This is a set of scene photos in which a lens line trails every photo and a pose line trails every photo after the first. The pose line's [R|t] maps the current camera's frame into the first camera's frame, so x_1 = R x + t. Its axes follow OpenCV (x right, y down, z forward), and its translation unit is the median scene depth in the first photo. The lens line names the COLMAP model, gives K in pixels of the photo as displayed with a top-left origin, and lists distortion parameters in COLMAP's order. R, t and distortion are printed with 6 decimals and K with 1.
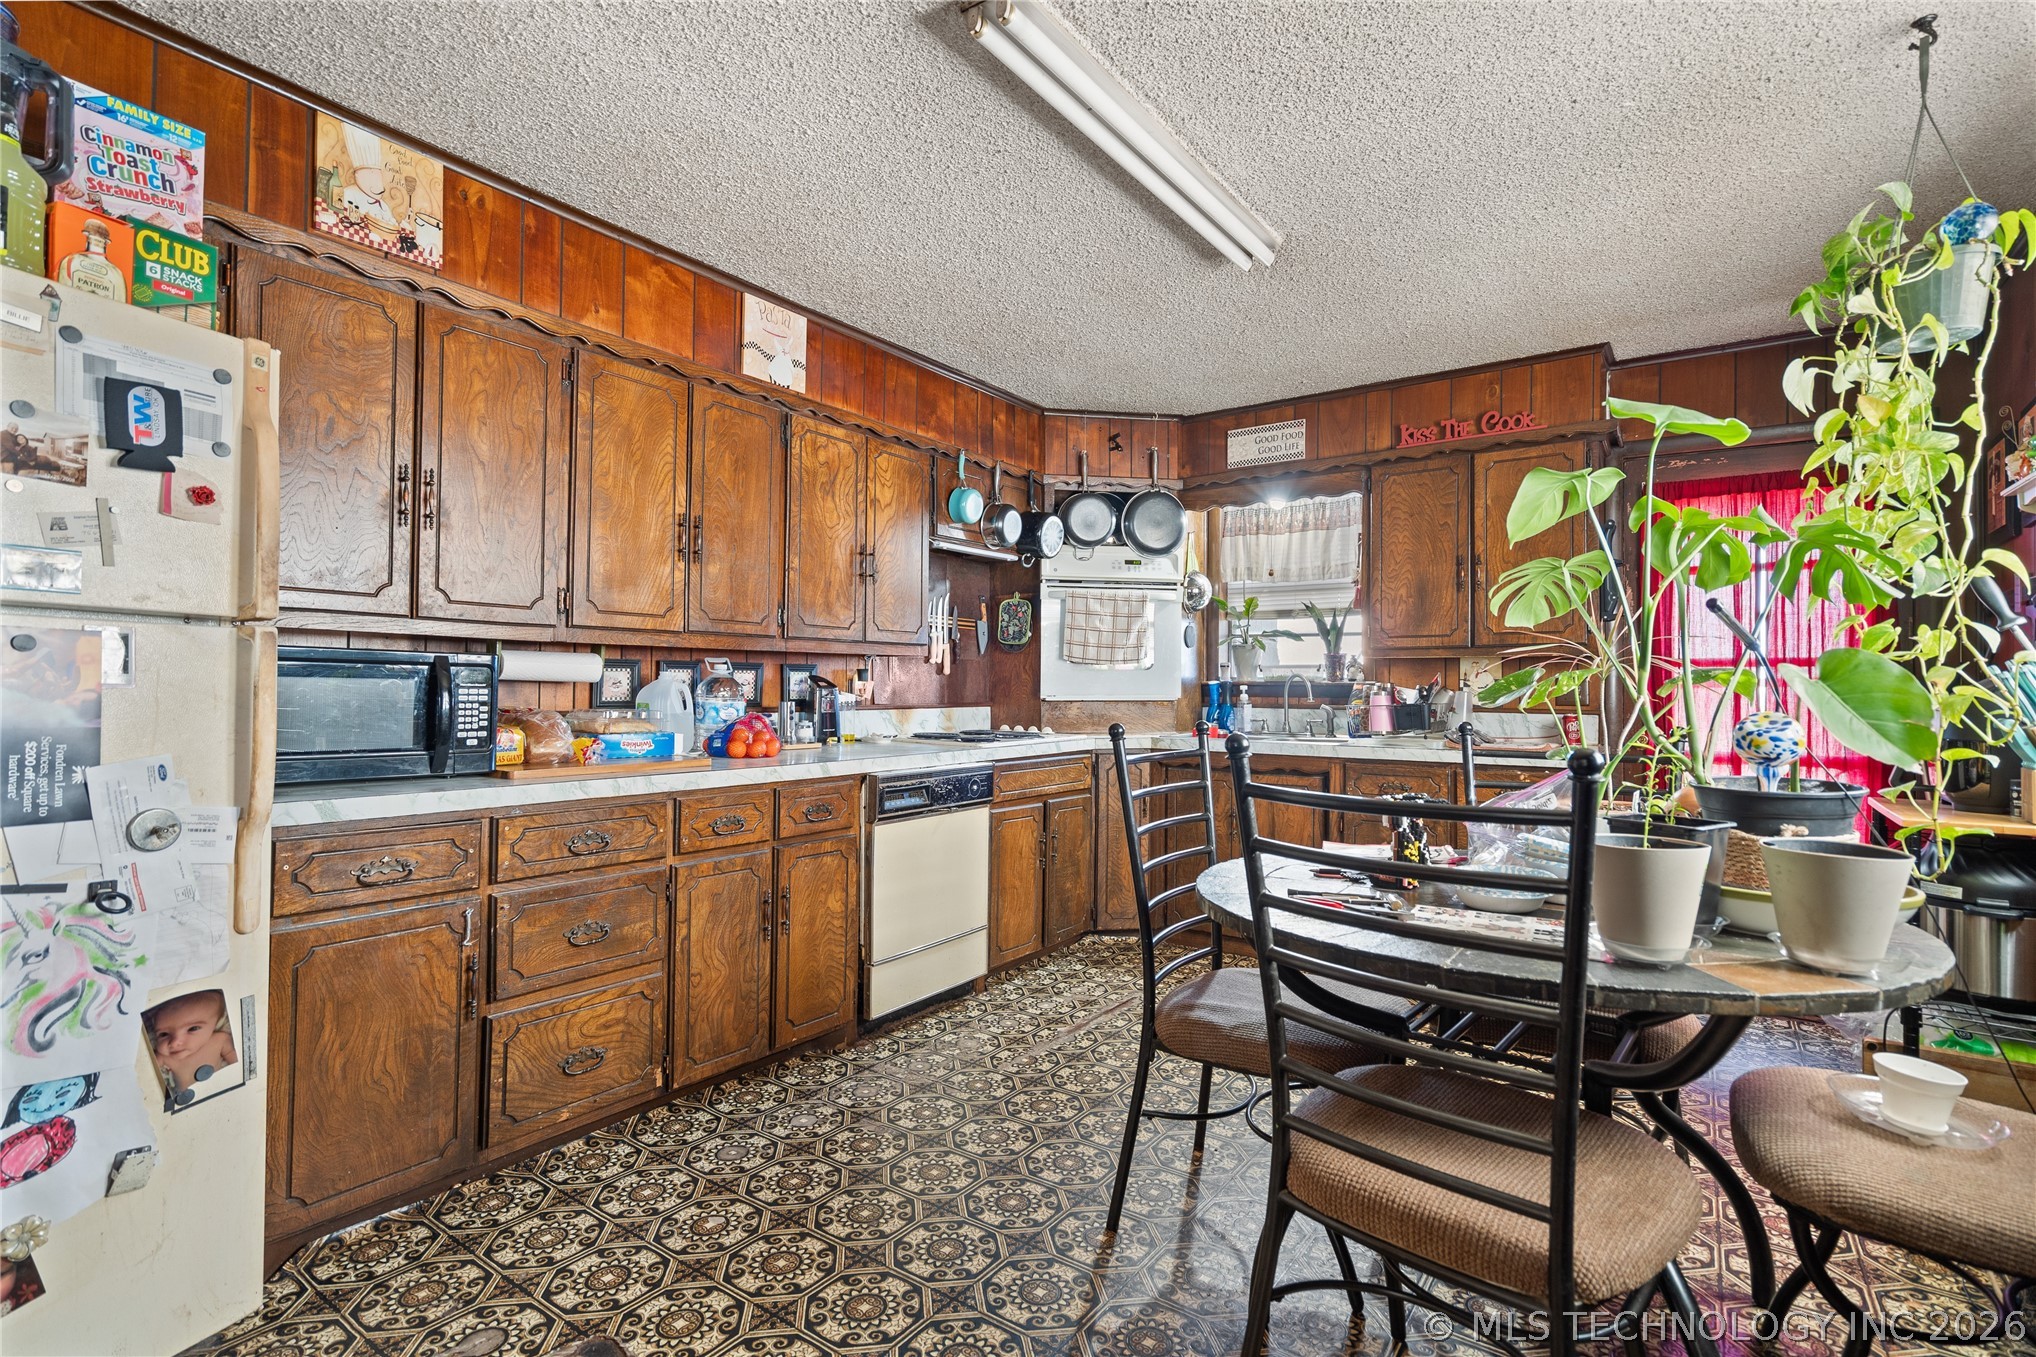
lens RADIAL K [[942.7, 0, 1025.1], [0, 942.7, 677.1], [0, 0, 1]] dist [0.001463, 0.000547]
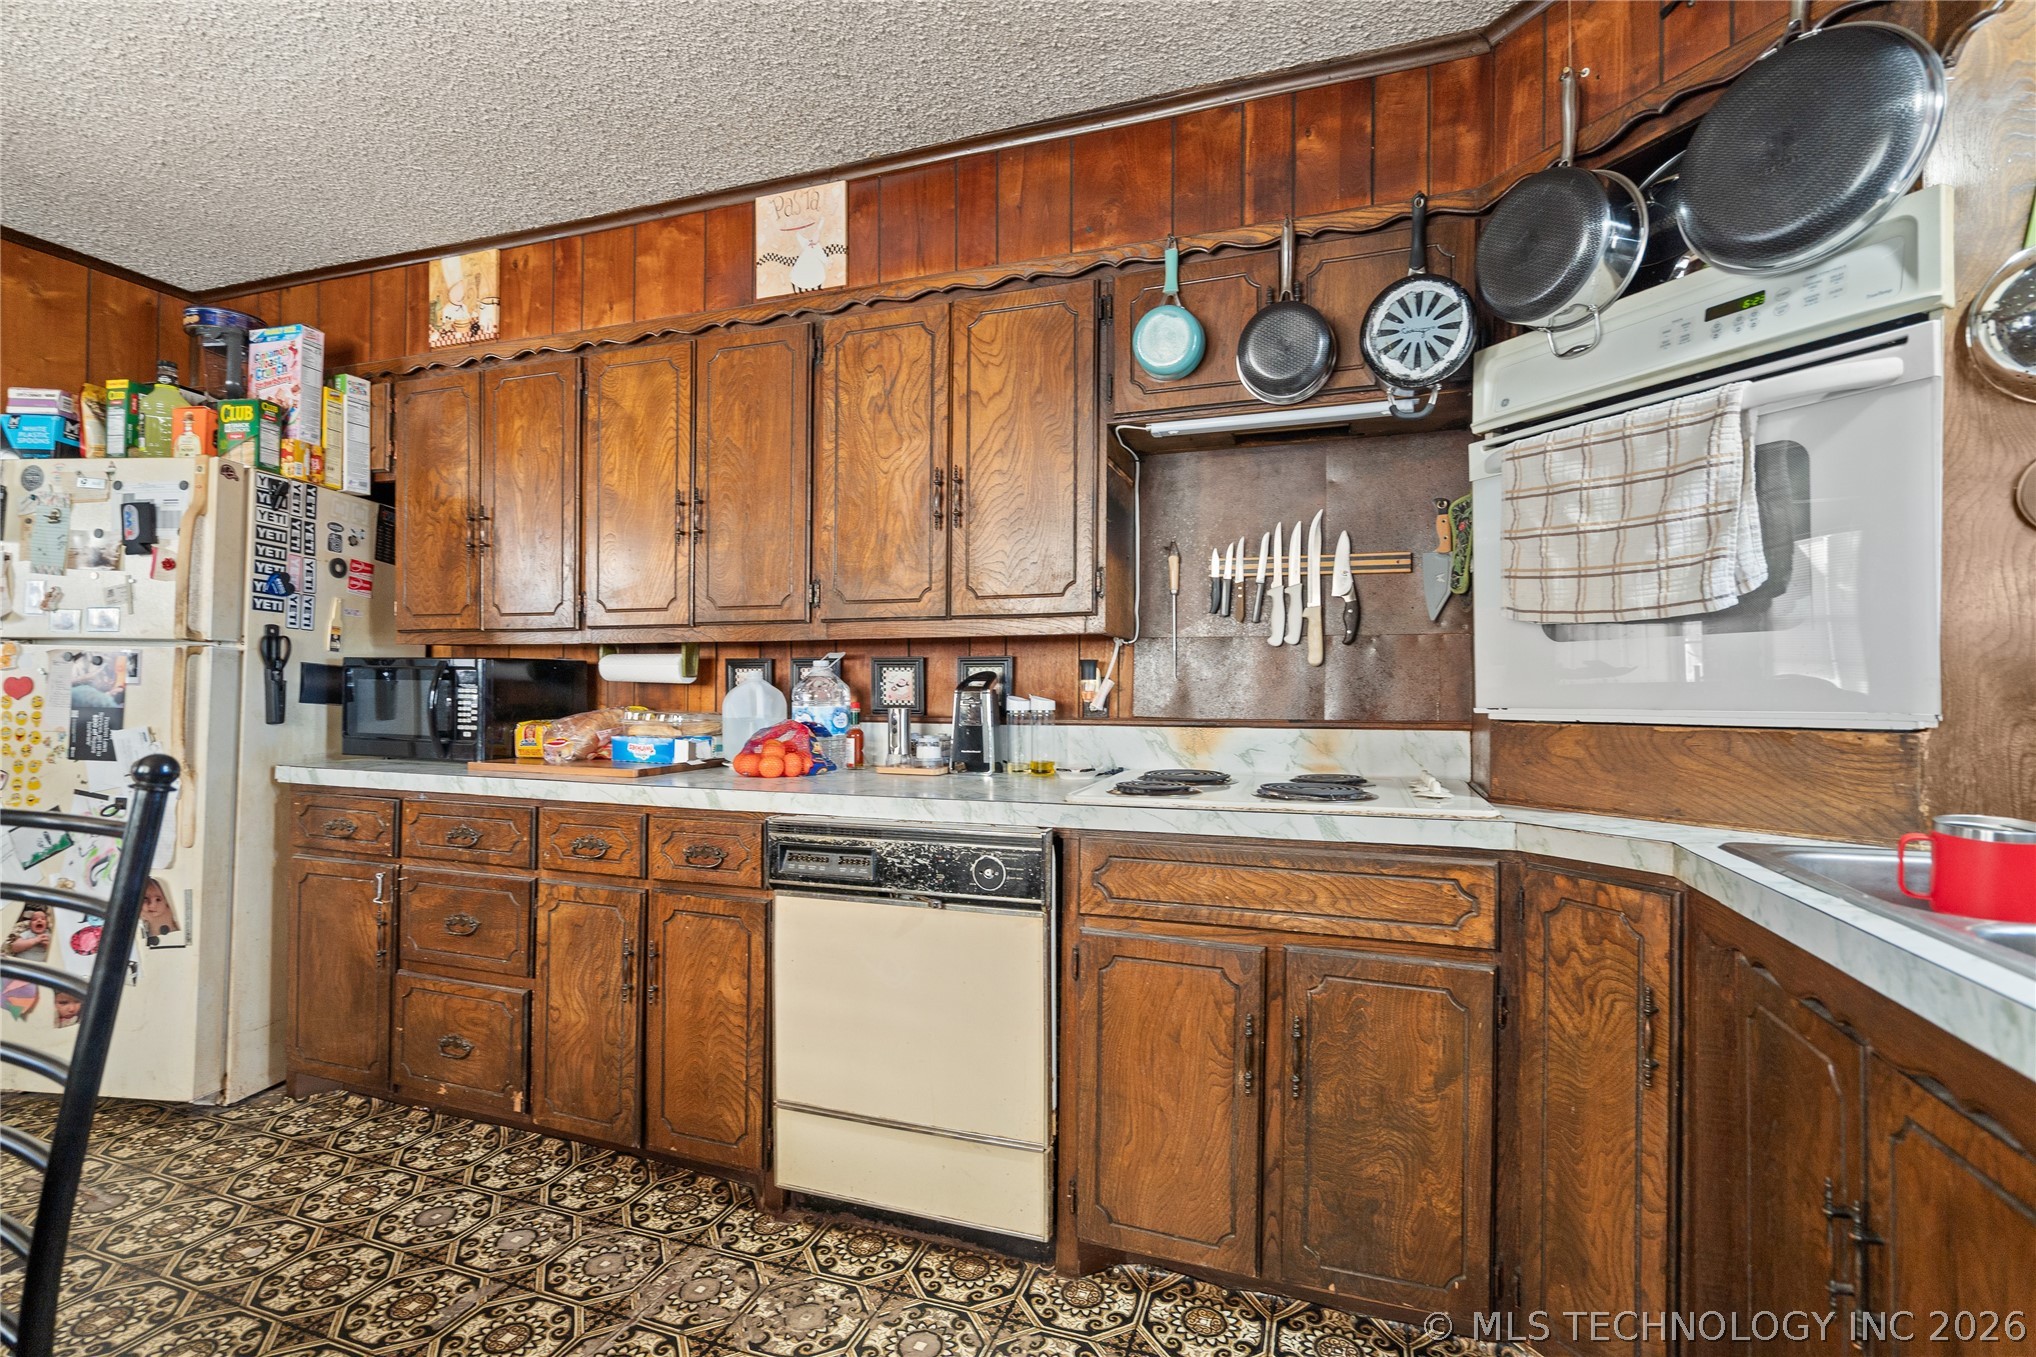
lens RADIAL K [[942.7, 0, 1018.4], [0, 942.7, 681.0], [0, 0, 1]] dist [0.001463, 0.000547]
pose [[0.276294, -0.015761, -0.960944, 0.556076], [0.006284, 0.999874, -0.014593, 0.019220], [0.961053, -0.002007, 0.276358, 1.032094]]
